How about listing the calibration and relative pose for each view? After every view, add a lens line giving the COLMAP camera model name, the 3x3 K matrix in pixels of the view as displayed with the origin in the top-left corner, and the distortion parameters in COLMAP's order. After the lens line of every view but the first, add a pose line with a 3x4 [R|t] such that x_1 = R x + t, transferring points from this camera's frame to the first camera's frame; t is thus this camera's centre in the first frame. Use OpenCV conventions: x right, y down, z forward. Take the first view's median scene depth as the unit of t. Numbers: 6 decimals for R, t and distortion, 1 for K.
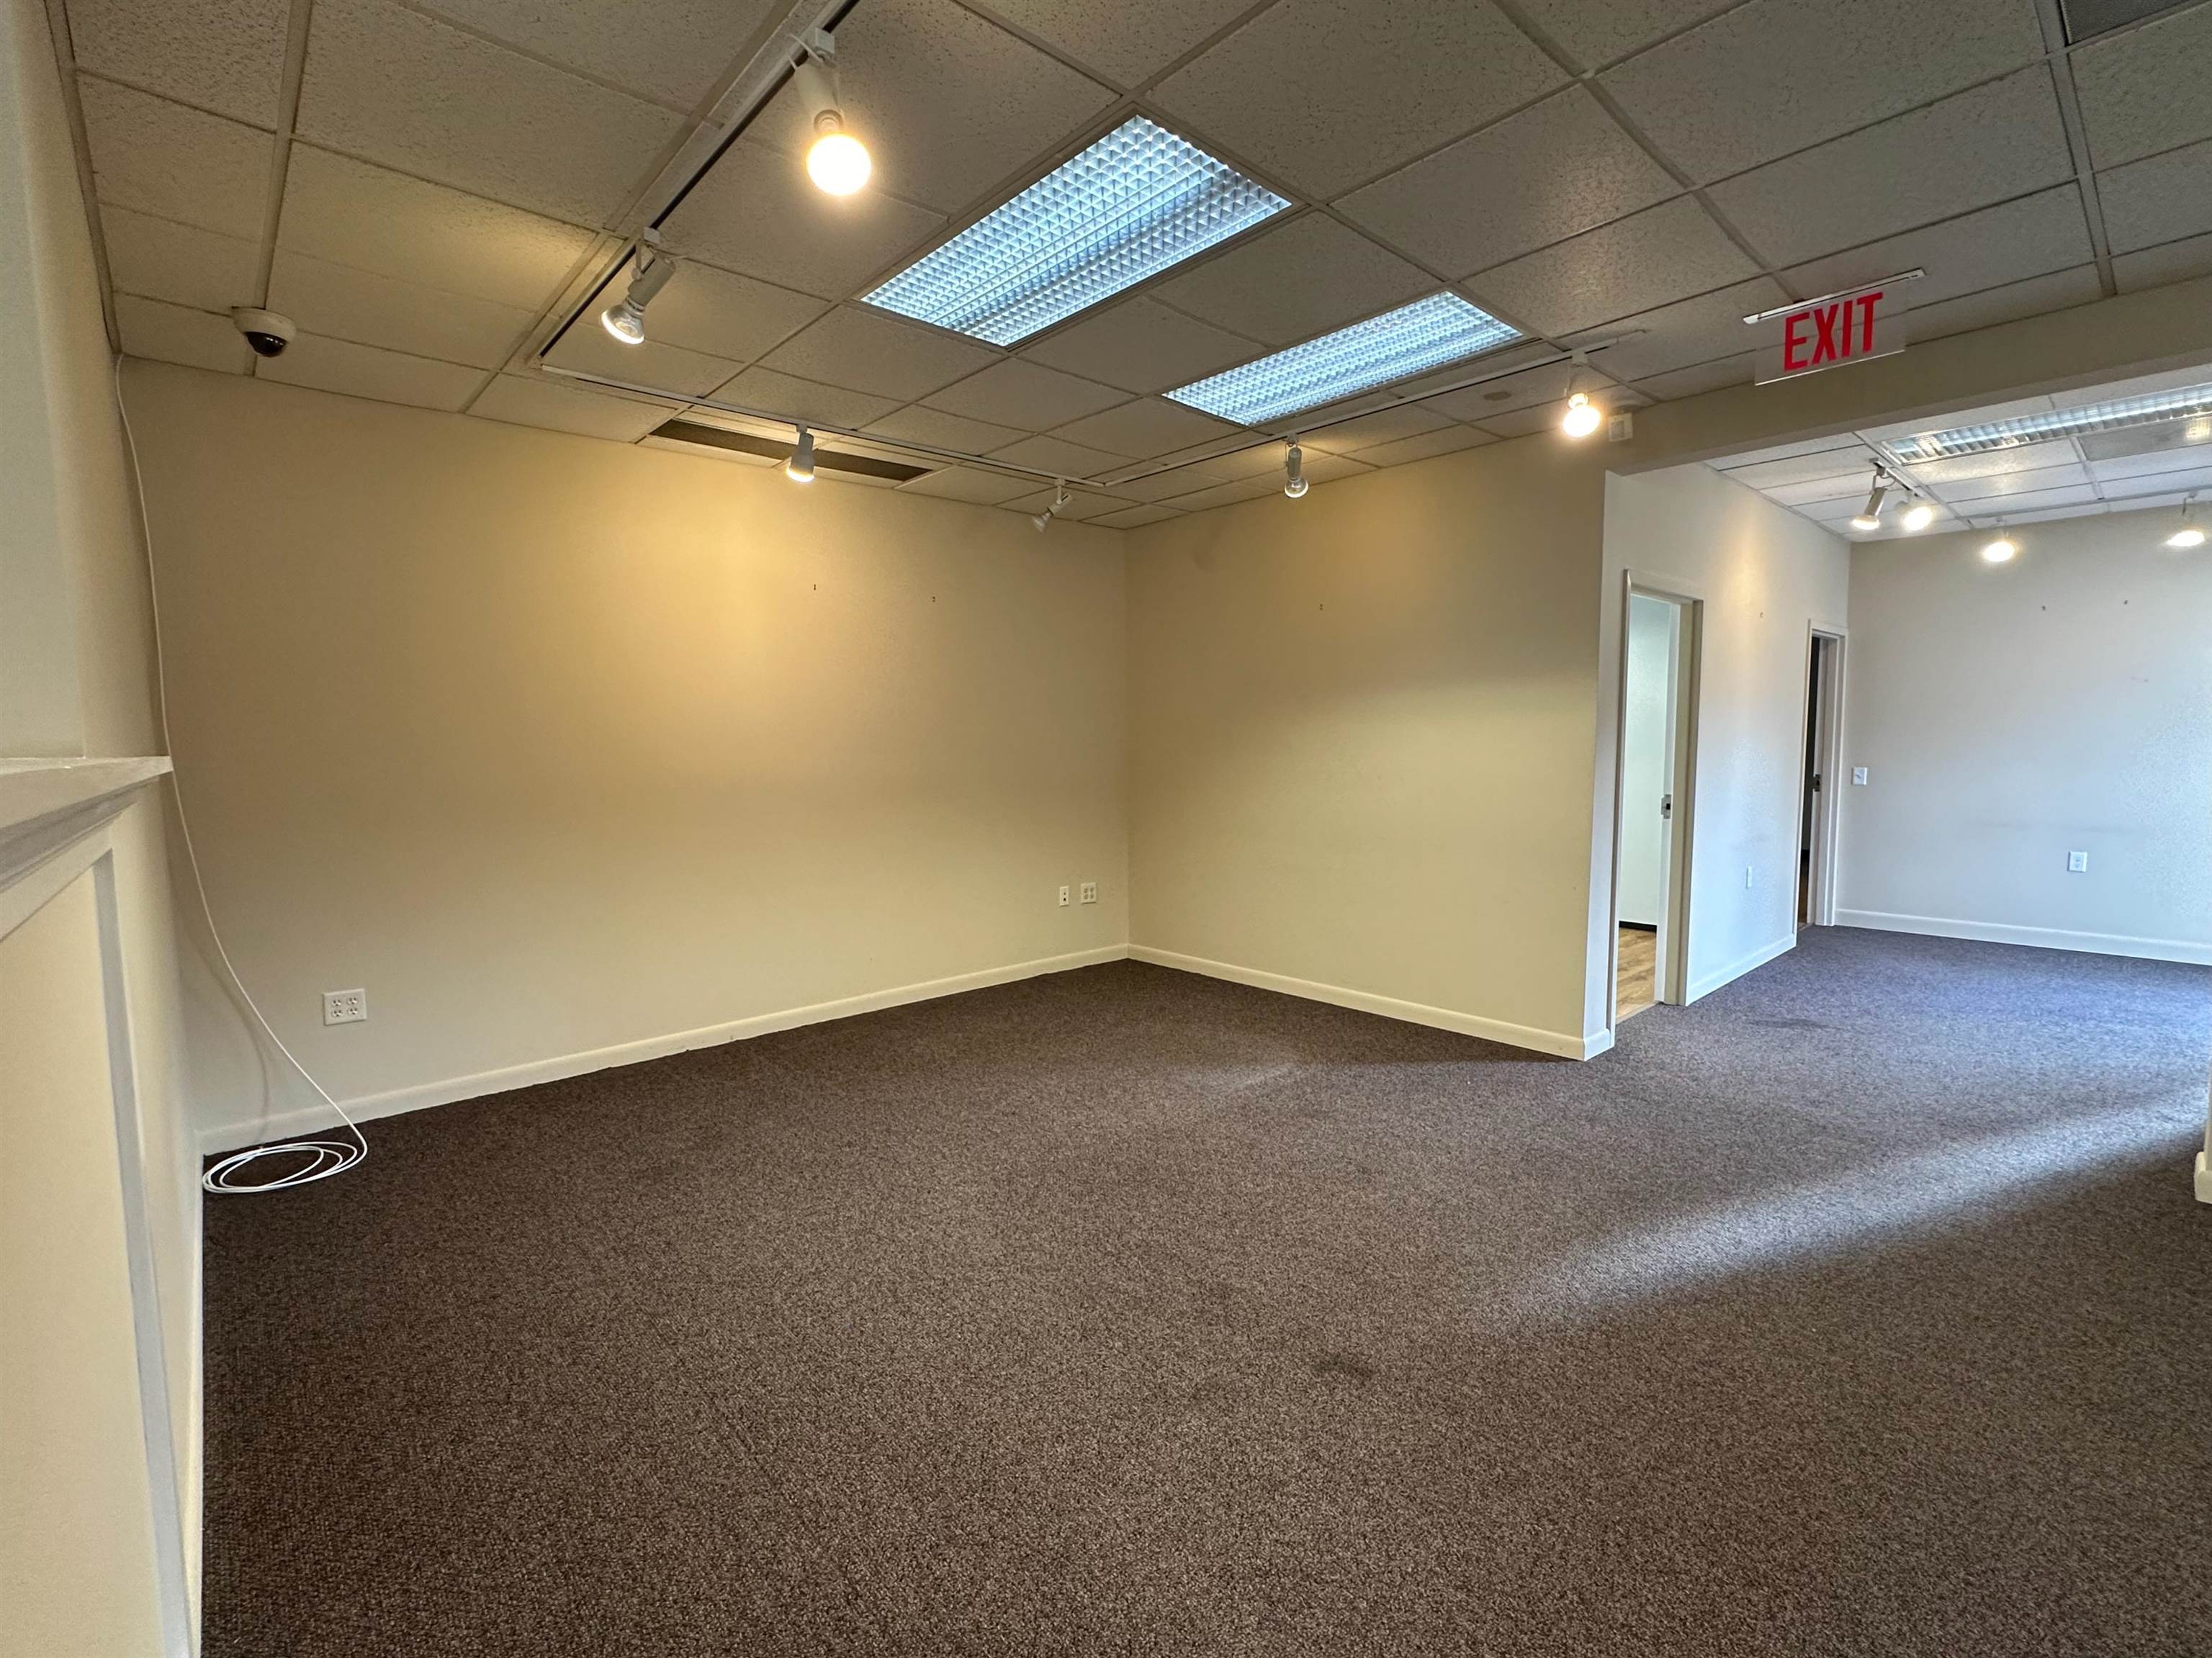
lens RADIAL K [[1001.5, 0, 1106.0], [0, 1001.5, 829.0], [0, 0, 1]] dist [-0.000519, 0.000019]
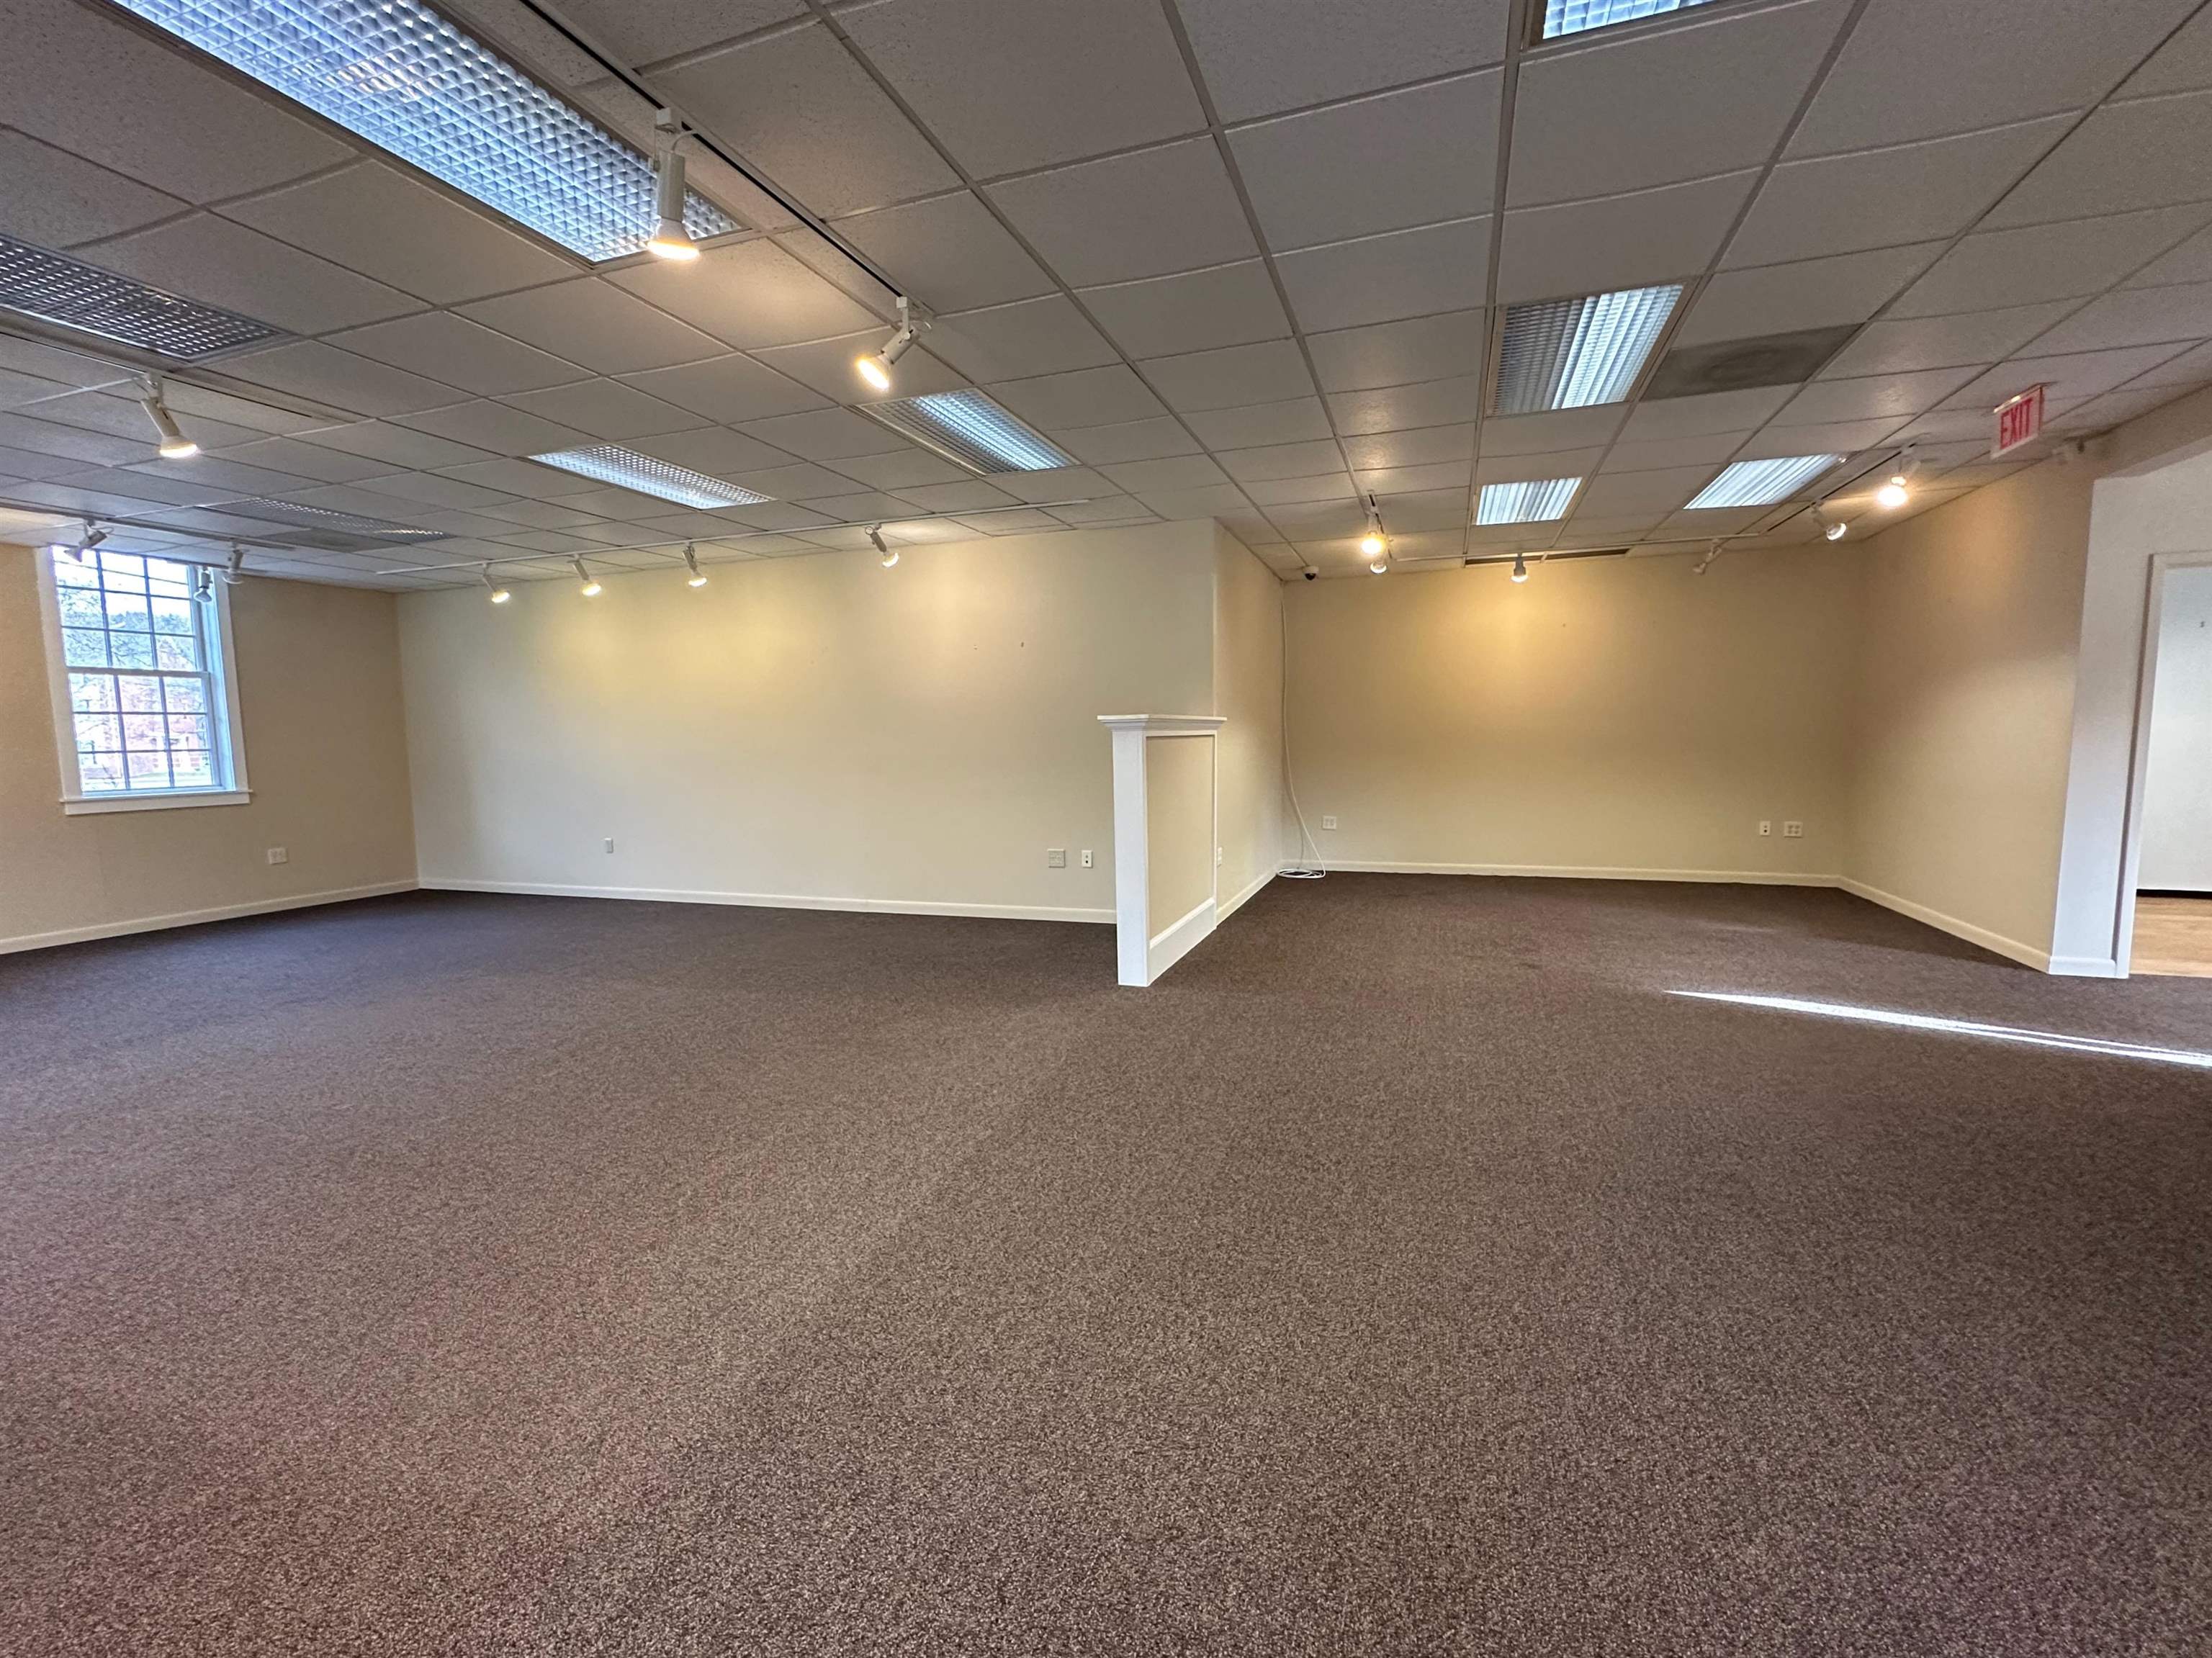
lens RADIAL K [[950.1, 0, 1106.0], [0, 950.1, 829.0], [0, 0, 1]] dist [-0.000508, -0.000190]
pose [[0.479096, 0.092146, -0.872913, 0.913110], [-0.073675, 0.995187, 0.064617, 0.070260], [0.874665, 0.033354, 0.483578, -0.555065]]
